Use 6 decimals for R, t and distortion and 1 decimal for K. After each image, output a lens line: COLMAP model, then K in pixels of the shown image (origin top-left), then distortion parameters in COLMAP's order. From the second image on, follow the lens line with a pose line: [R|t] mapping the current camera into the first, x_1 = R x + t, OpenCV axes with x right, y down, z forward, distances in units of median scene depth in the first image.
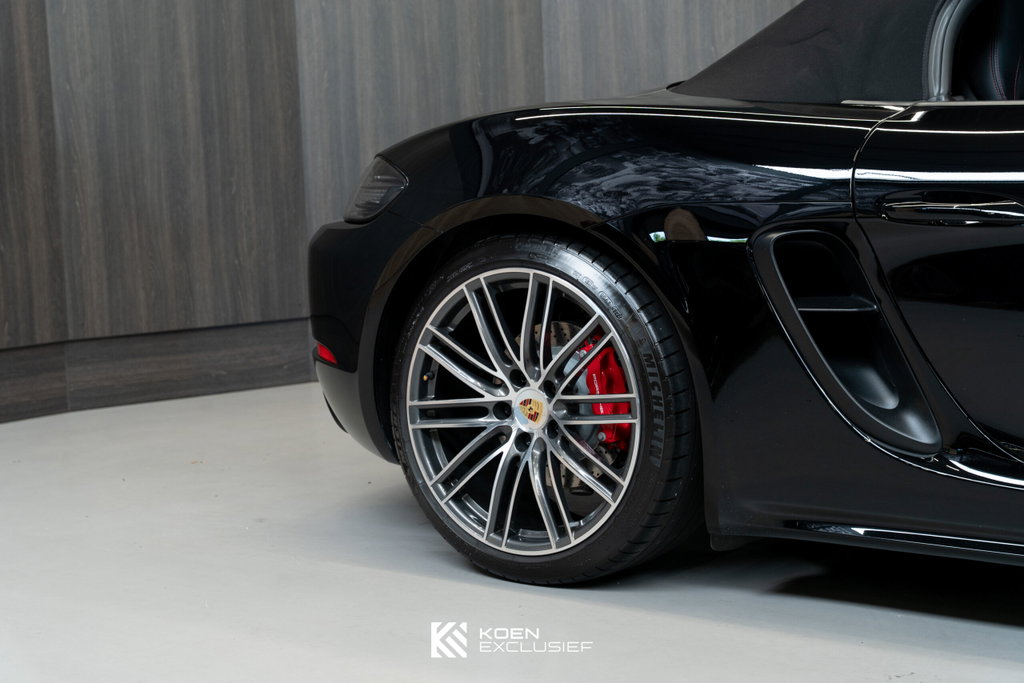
lens RADIAL K [[1677.8, 0, 512.0], [0, 1677.8, 341.5], [0, 0, 1]] dist [0.039510, 0.052013]
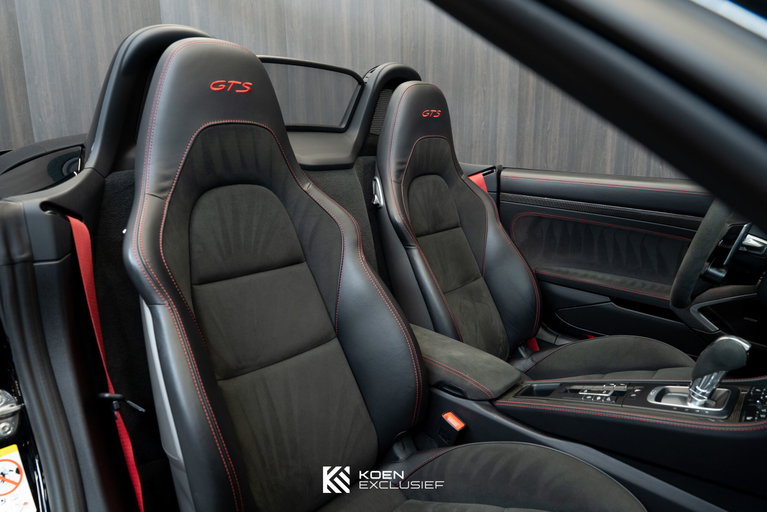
lens RADIAL K [[515.6, 0, 383.5], [0, 515.6, 256.0], [0, 0, 1]] dist [0.001100, -0.019820]
pose [[0.996935, 0.046946, -0.062590, 0.408300], [-0.039233, 0.992092, 0.119221, -0.138278], [0.067692, -0.116400, 0.990893, 0.677084]]
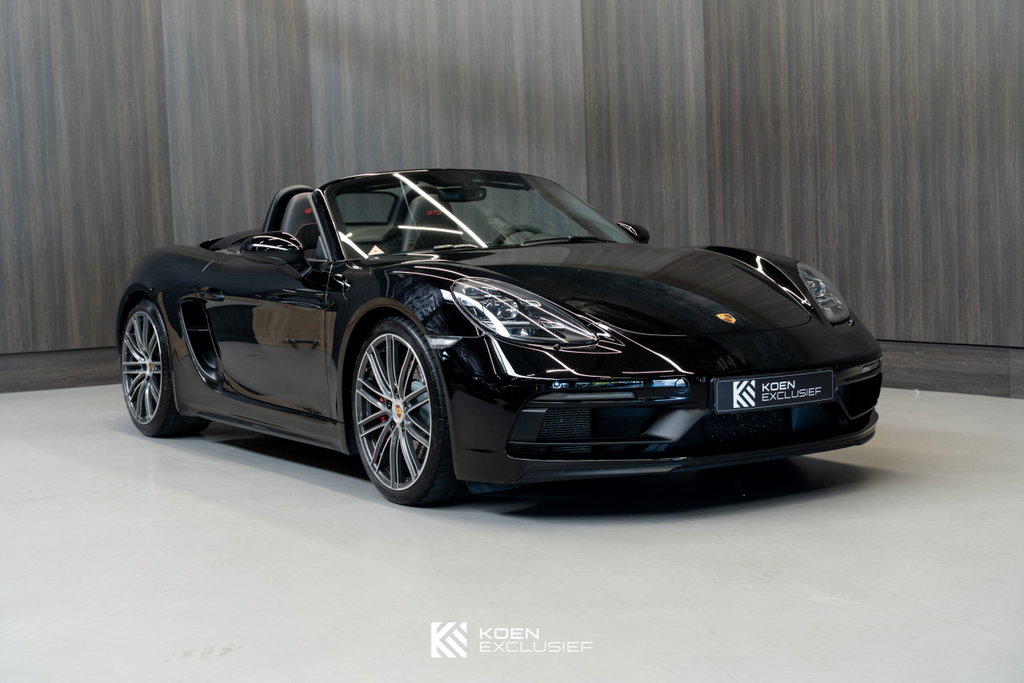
lens RADIAL K [[1520.5, 0, 512.0], [0, 1520.5, 341.5], [0, 0, 1]] dist [0.016756, 0.015047]
pose [[0.938533, 0.032661, -0.343641, 1.323911], [-0.038099, 0.999233, -0.009084, 0.001918], [0.343081, 0.021618, 0.939057, -0.983435]]
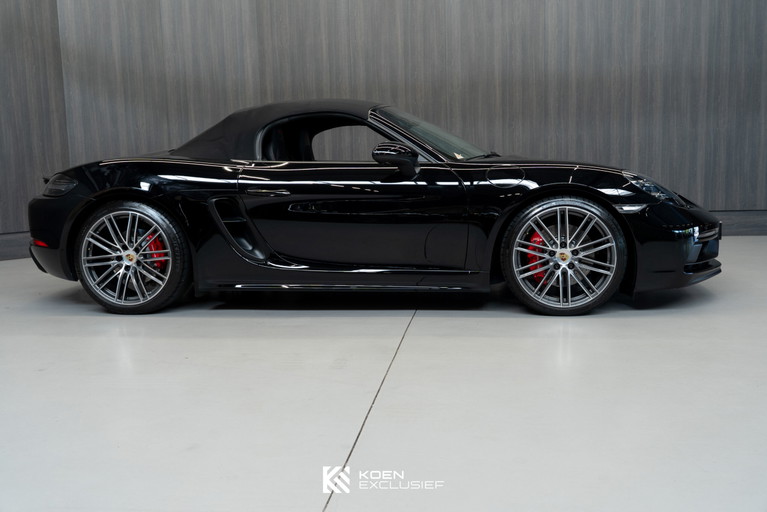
lens RADIAL K [[730.4, 0, 383.5], [0, 730.4, 256.0], [0, 0, 1]] dist [-0.006332, -0.004198]
pose [[0.871281, -0.047051, 0.488524, -0.237016], [0.040365, 0.998892, 0.024215, 0.024426], [-0.489122, -0.001378, 0.872214, -0.388523]]
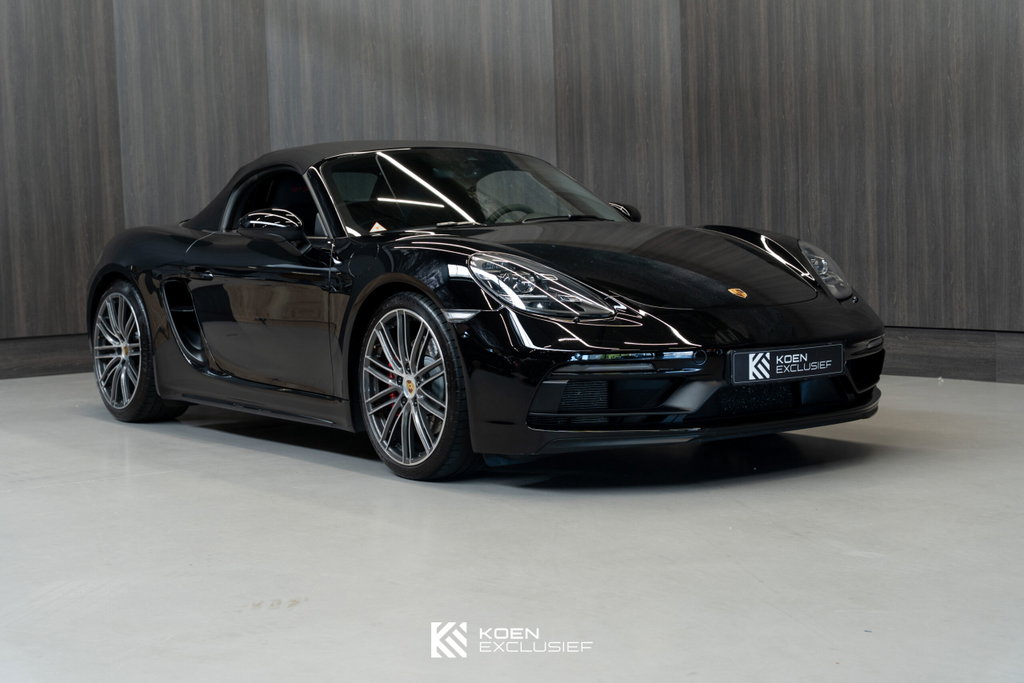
lens RADIAL K [[1640.1, 0, 512.0], [0, 1640.1, 341.5], [0, 0, 1]] dist [0.022923, 0.045948]
pose [[0.954663, 0.031885, -0.295975, 1.273510], [-0.037494, 0.999208, -0.013293, 0.038532], [0.295317, 0.023787, 0.955103, -1.143149]]
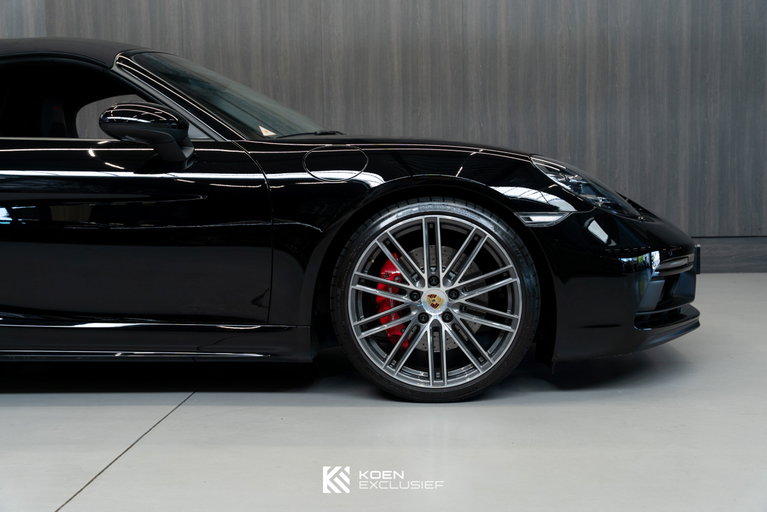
lens RADIAL K [[933.7, 0, 383.5], [0, 933.7, 256.0], [0, 0, 1]] dist [-0.012280, 0.017518]
pose [[0.830844, -0.019002, 0.556180, 0.076041], [0.038180, 0.999008, -0.022903, 0.042593], [-0.555194, 0.040264, 0.830746, -0.203203]]
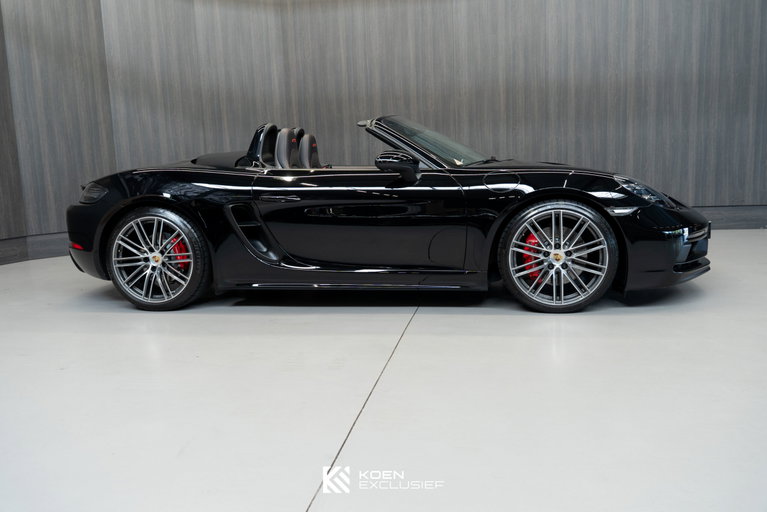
lens RADIAL K [[641.0, 0, 383.5], [0, 641.0, 256.0], [0, 0, 1]] dist [-0.005122, -0.006321]
pose [[0.890051, -0.062801, 0.451515, -0.160969], [0.048256, 0.997880, 0.043669, 0.000623], [-0.453300, -0.017080, 0.891194, -0.338713]]
